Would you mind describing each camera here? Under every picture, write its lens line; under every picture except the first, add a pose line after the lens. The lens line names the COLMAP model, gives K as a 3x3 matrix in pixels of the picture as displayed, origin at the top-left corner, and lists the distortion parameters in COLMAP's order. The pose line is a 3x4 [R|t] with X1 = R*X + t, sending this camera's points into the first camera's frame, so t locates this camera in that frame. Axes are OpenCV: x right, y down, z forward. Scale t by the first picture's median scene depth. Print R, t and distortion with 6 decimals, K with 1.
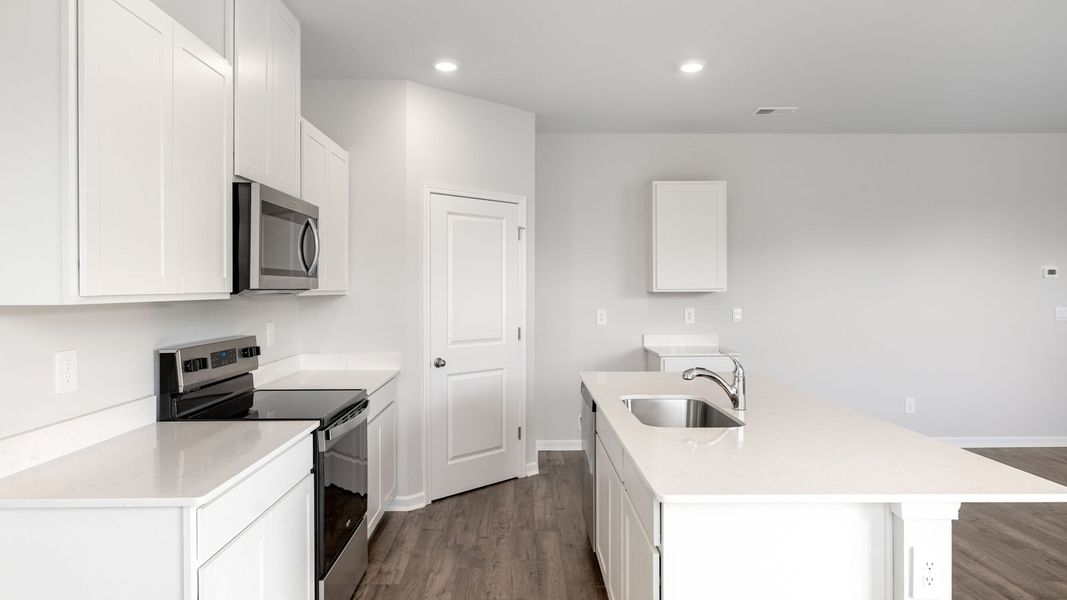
lens RADIAL K [[668.3, 0, 524.2], [0, 668.3, 294.5], [0, 0, 1]] dist [0.003071, 0.004753]
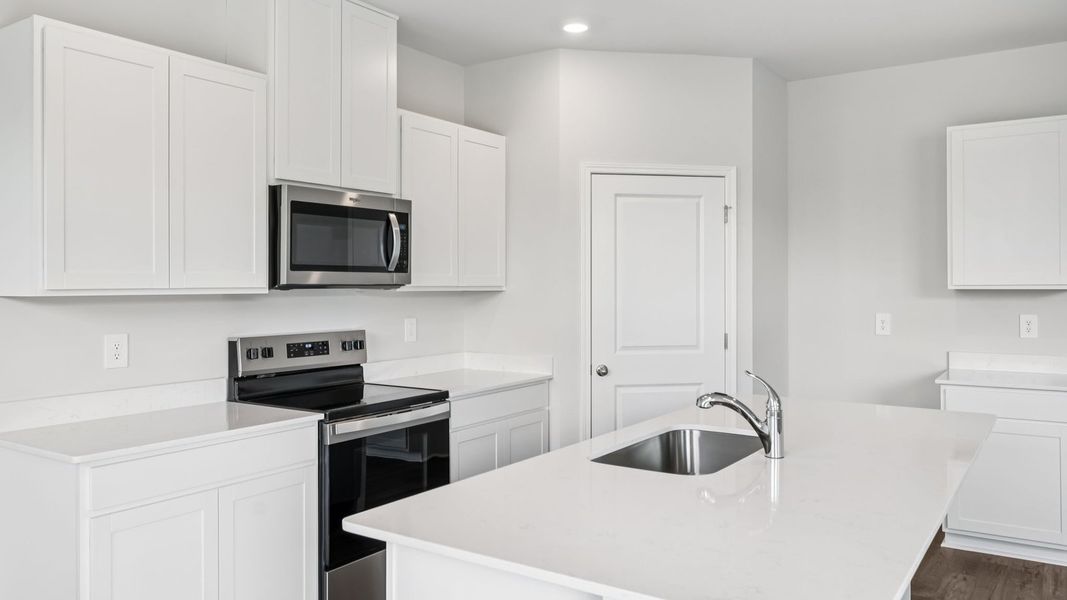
lens RADIAL K [[793.4, 0, 519.5], [0, 793.4, 283.6], [0, 0, 1]] dist [0.003883, 0.001267]
pose [[0.818124, 0.000362, -0.575042, 0.469743], [-0.005735, 0.999955, -0.007530, -0.001680], [0.575014, 0.009459, 0.818089, 0.134082]]
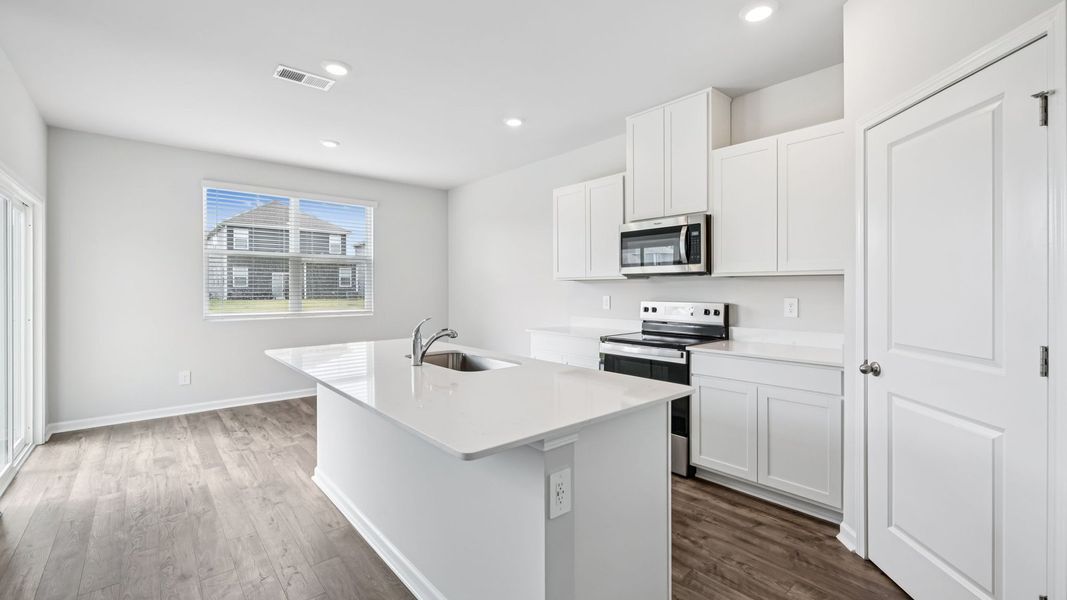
lens RADIAL K [[449.4, 0, 536.2], [0, 449.4, 291.9], [0, 0, 1]] dist [0.006170, -0.000108]
pose [[-0.755600, 0.007518, -0.654990, 0.562894], [-0.004233, 0.999857, 0.016359, 0.019731], [0.655020, 0.015133, -0.755460, 1.423018]]
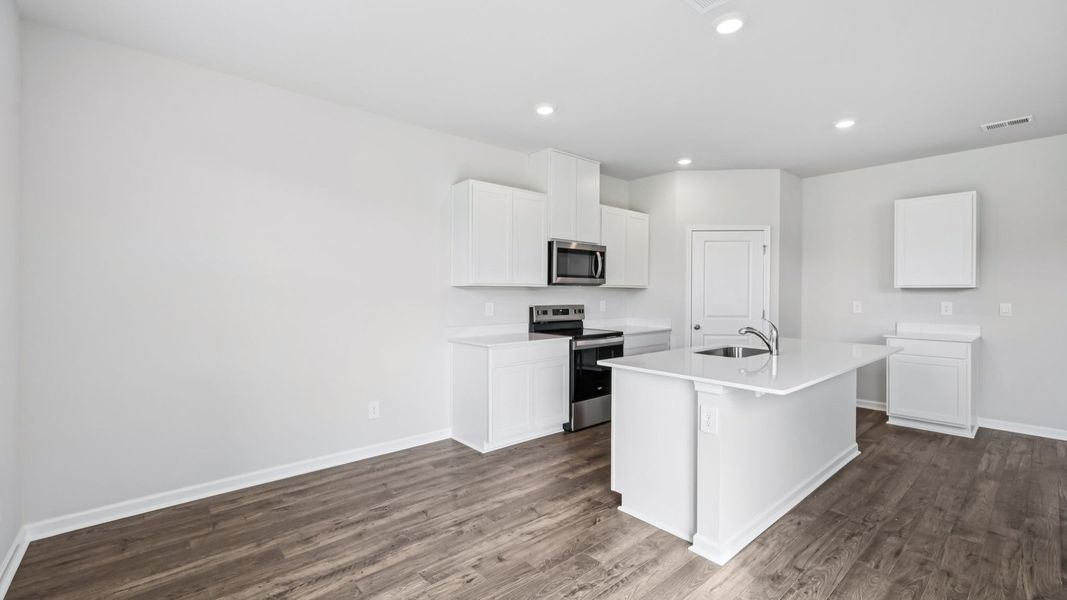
lens RADIAL K [[449.4, 0, 532.1], [0, 449.4, 297.0], [0, 0, 1]] dist [0.006170, -0.000108]
pose [[0.649174, 0.014074, -0.760510, 0.621170], [-0.012636, 0.999890, 0.007719, 0.024831], [0.760535, 0.004599, 0.649281, -0.124853]]
